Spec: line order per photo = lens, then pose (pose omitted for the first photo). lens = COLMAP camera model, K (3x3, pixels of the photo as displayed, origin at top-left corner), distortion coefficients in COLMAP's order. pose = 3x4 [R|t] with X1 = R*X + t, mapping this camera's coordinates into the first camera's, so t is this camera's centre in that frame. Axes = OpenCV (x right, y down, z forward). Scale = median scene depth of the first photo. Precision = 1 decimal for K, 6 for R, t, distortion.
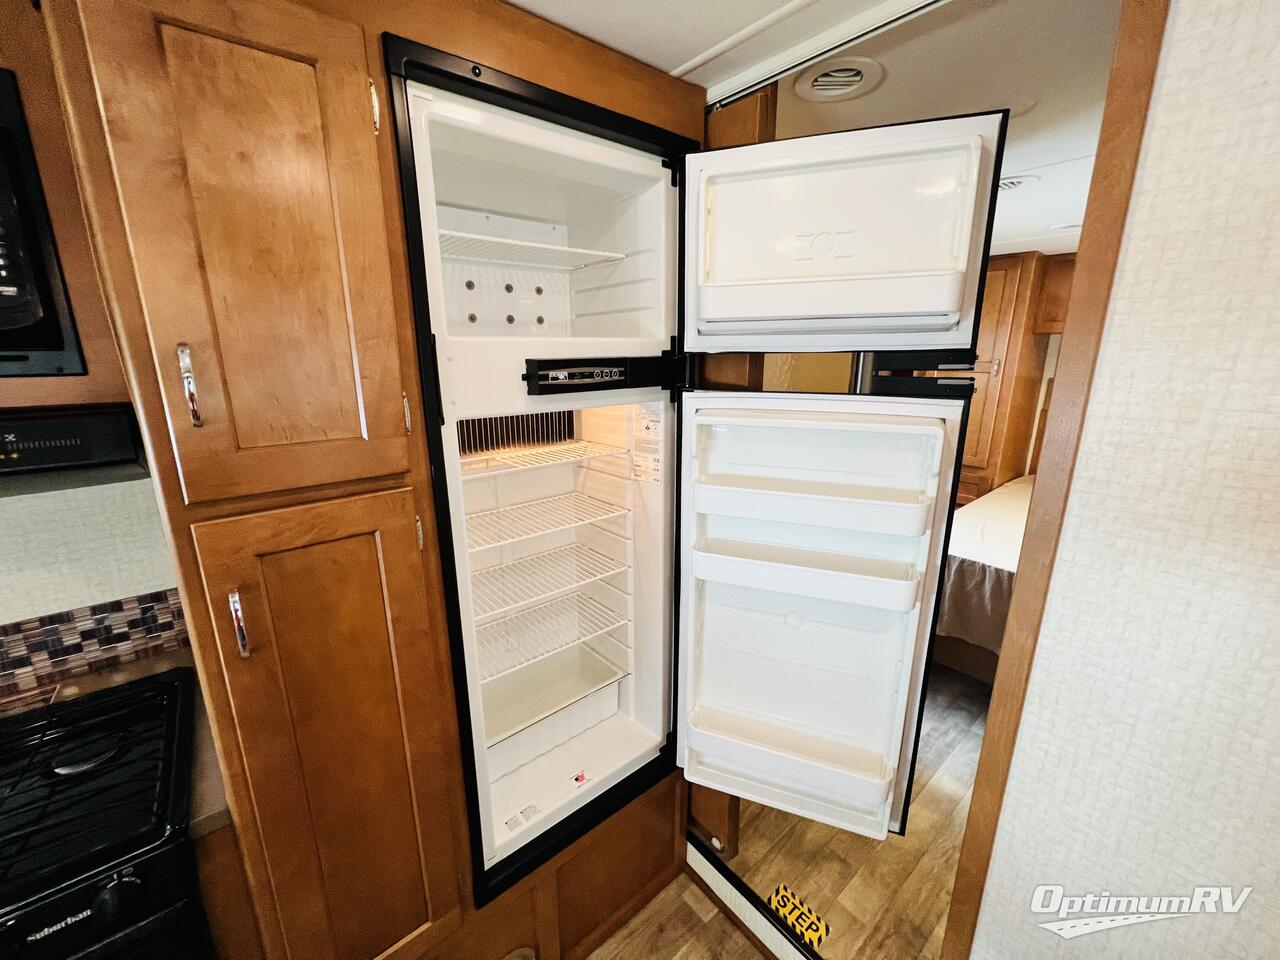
lens RADIAL K [[514.8, 0, 640.6], [0, 514.8, 483.6], [0, 0, 1]] dist [-0.004142, 0.000912]
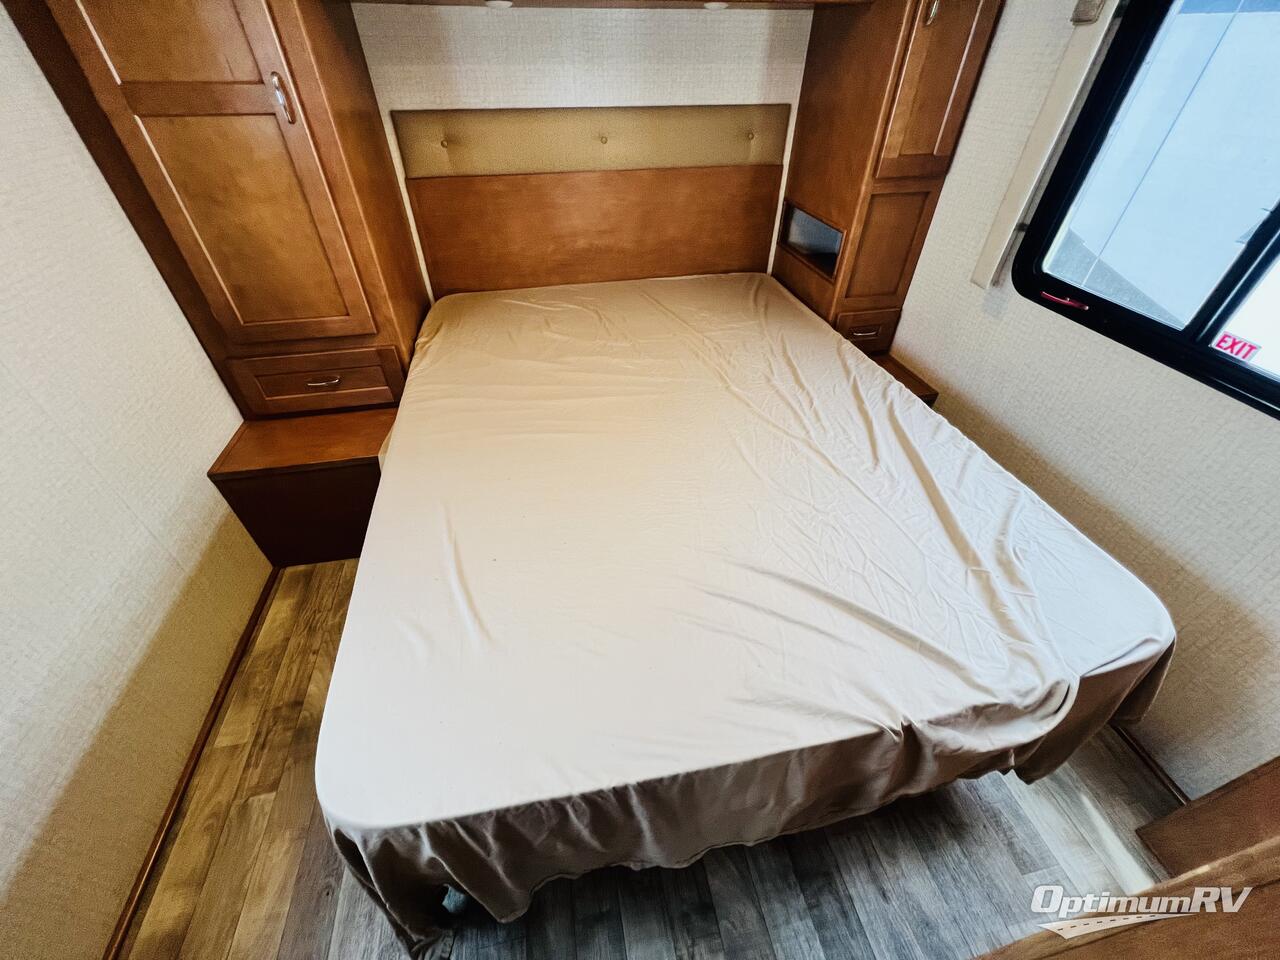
lens RADIAL K [[514.8, 0, 637.7], [0, 514.8, 480.9], [0, 0, 1]] dist [-0.004142, 0.000912]
pose [[0.475224, -0.568395, 0.671632, 0.367993], [0.219028, 0.815727, 0.535365, -0.129029], [-0.852167, -0.107312, 0.512148, 0.500408]]
